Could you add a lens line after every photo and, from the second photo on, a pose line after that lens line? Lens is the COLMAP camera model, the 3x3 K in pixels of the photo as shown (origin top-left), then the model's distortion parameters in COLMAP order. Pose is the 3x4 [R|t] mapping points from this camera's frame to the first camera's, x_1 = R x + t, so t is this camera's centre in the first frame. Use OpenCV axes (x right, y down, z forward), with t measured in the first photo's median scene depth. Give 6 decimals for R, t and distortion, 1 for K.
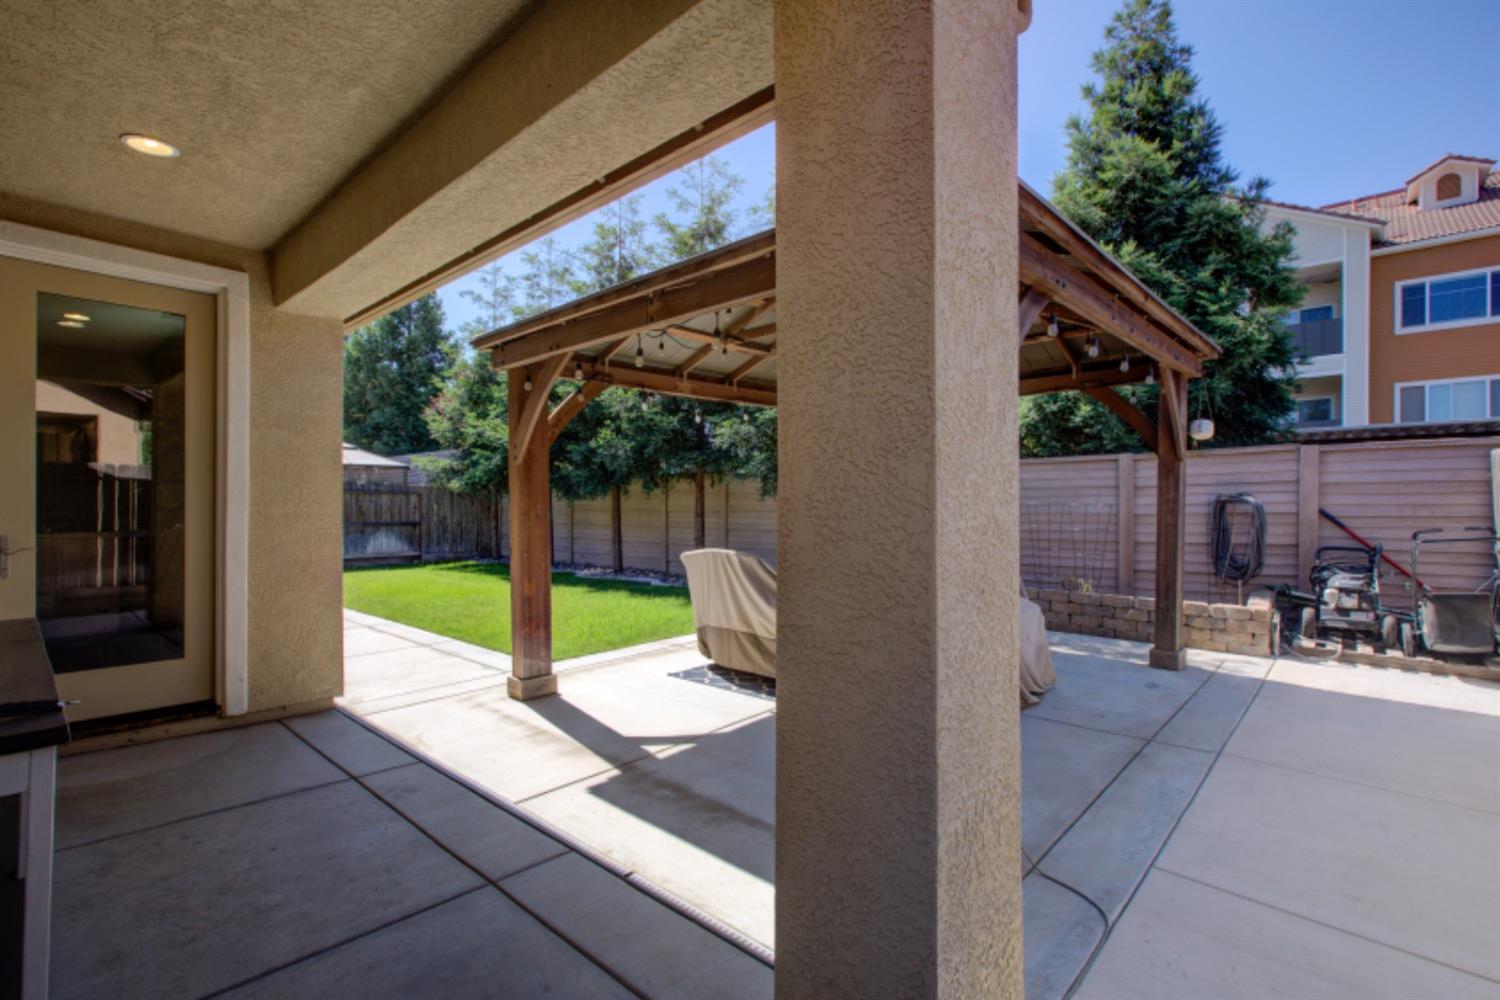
lens RADIAL K [[676.8, 0, 750.0], [0, 676.8, 500.0], [0, 0, 1]] dist [-0.000799, 0.000541]
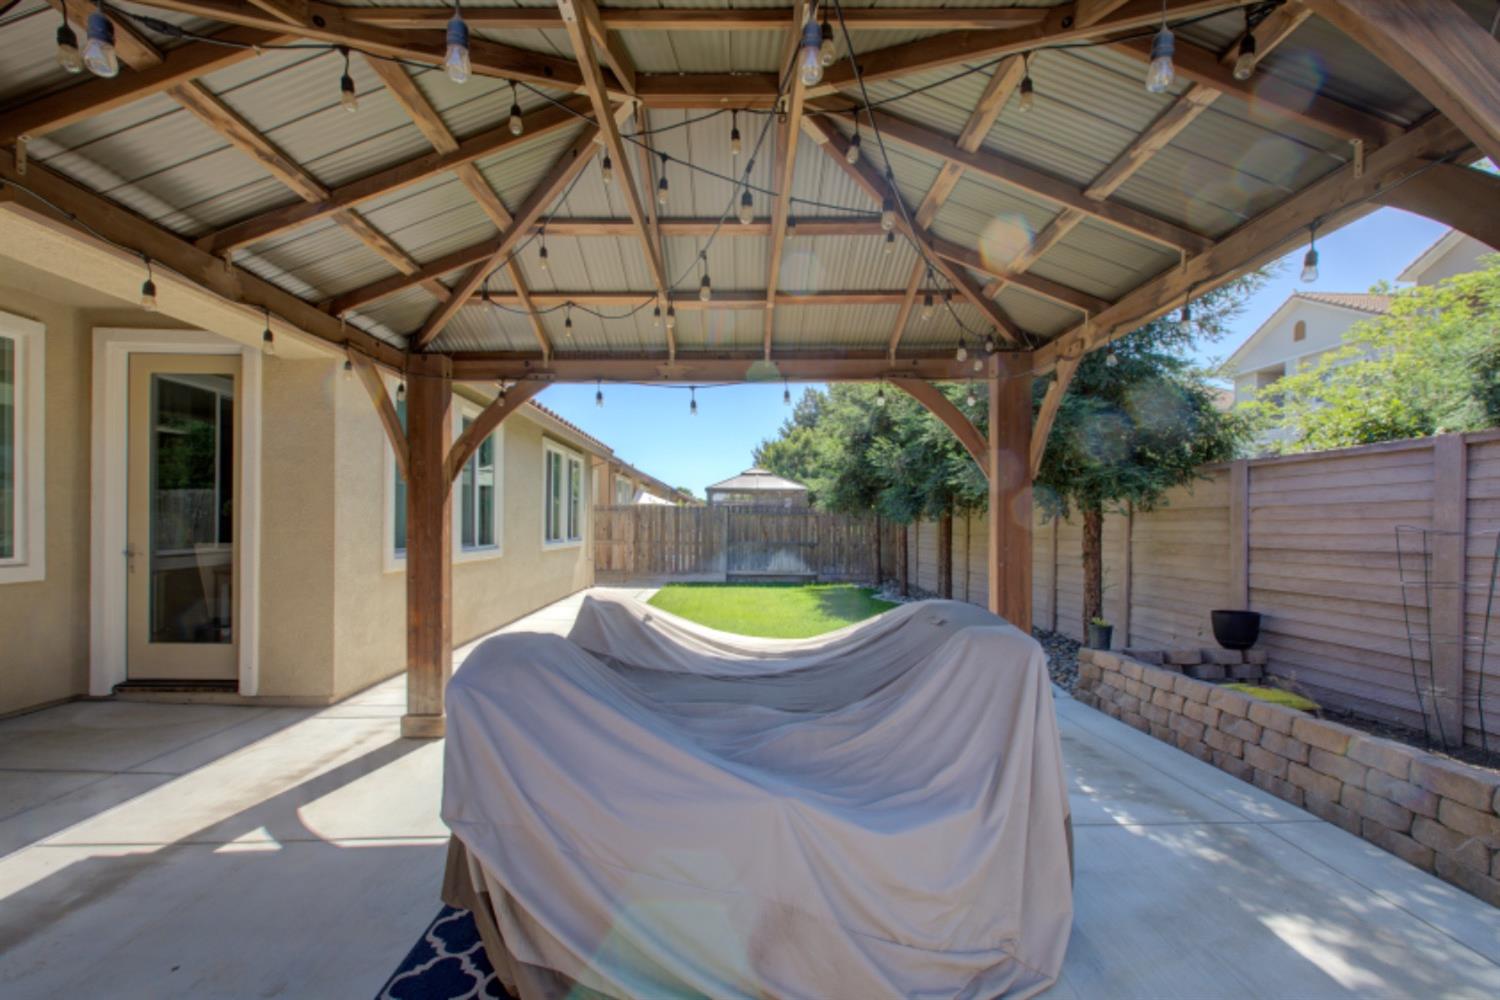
lens RADIAL K [[692.6, 0, 751.8], [0, 692.6, 525.0], [0, 0, 1]] dist [0.001938, 0.000589]
pose [[0.697493, 0.006386, -0.716563, 0.749175], [-0.004187, 0.999980, 0.004837, 0.003026], [0.716579, -0.000373, 0.697505, 0.773459]]
